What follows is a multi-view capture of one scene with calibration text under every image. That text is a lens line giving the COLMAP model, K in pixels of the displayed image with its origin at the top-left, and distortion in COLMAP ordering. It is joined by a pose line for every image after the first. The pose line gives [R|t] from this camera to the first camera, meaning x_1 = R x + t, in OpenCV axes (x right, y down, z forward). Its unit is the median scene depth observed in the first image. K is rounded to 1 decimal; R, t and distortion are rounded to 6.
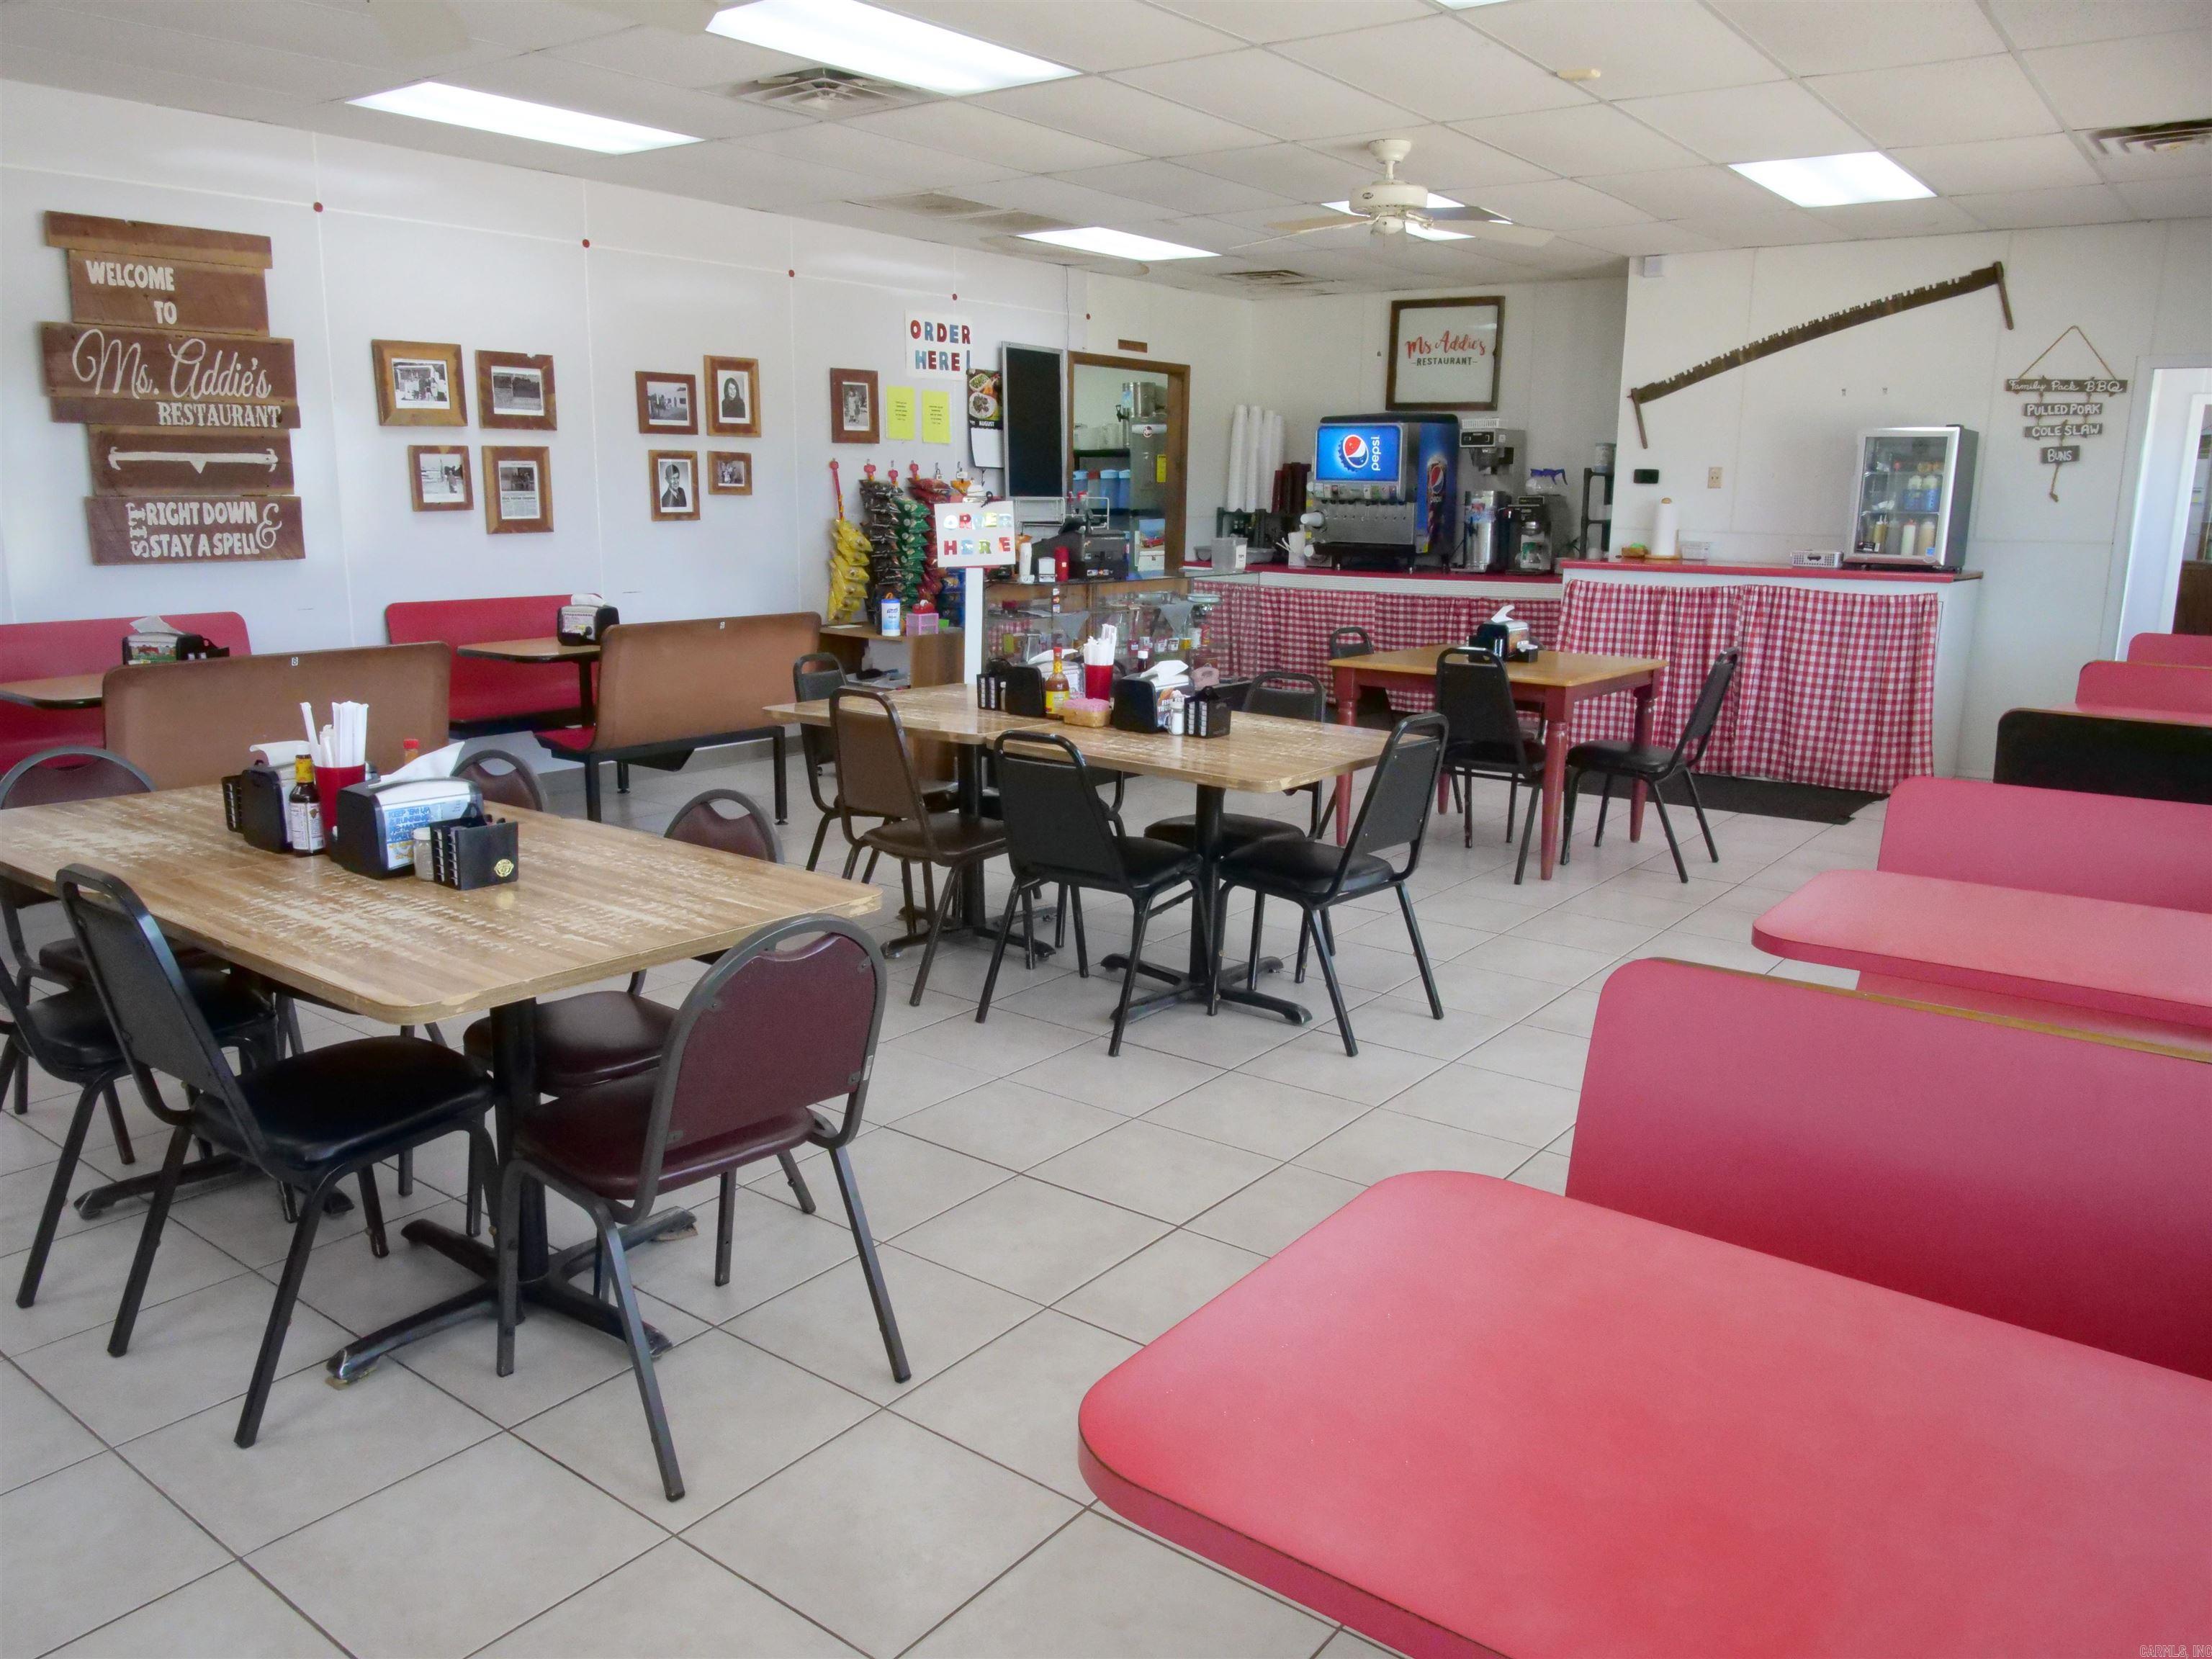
lens RADIAL K [[1620.1, 0, 1106.0], [0, 1620.1, 829.5], [0, 0, 1]] dist [-0.027714, -0.001885]
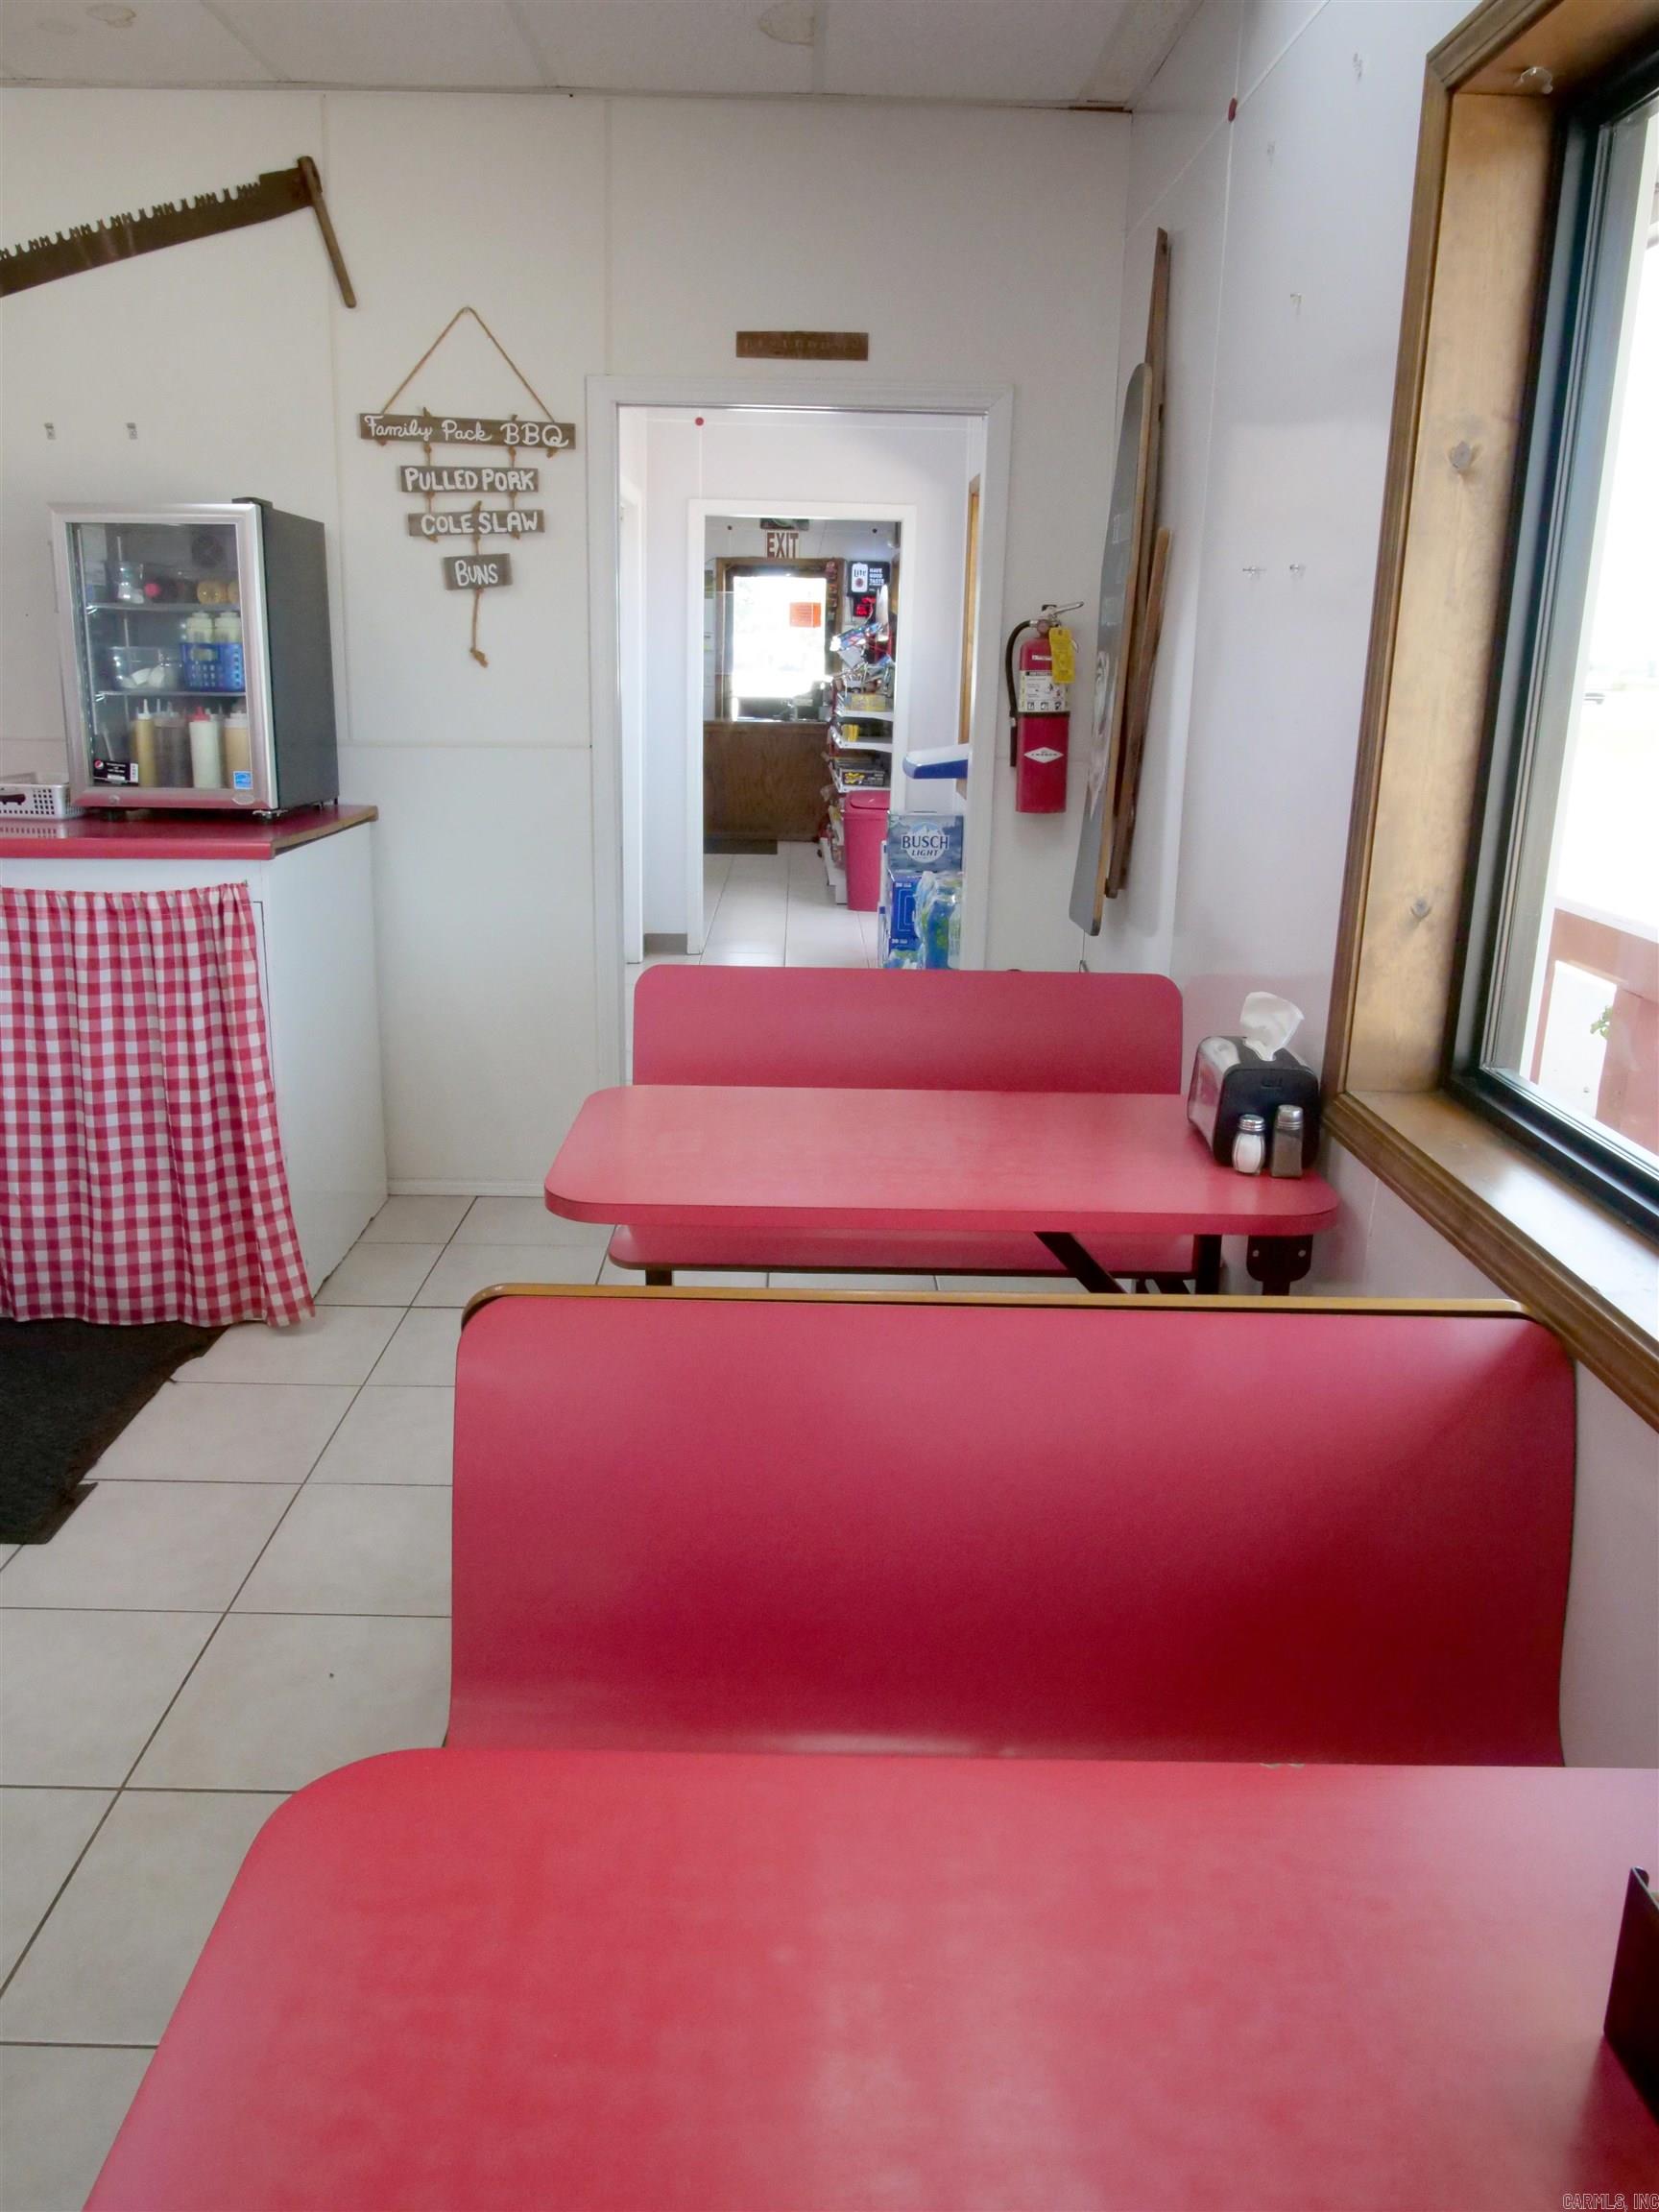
lens RADIAL K [[1627.1, 0, 829.5], [0, 1627.1, 1106.0], [0, 0, 1]] dist [-0.010690, 0.001556]
pose [[0.787234, -0.164810, 0.594222, 0.350379], [0.119664, 0.986134, 0.114976, -0.113145], [-0.604932, -0.019406, 0.796041, 0.519936]]
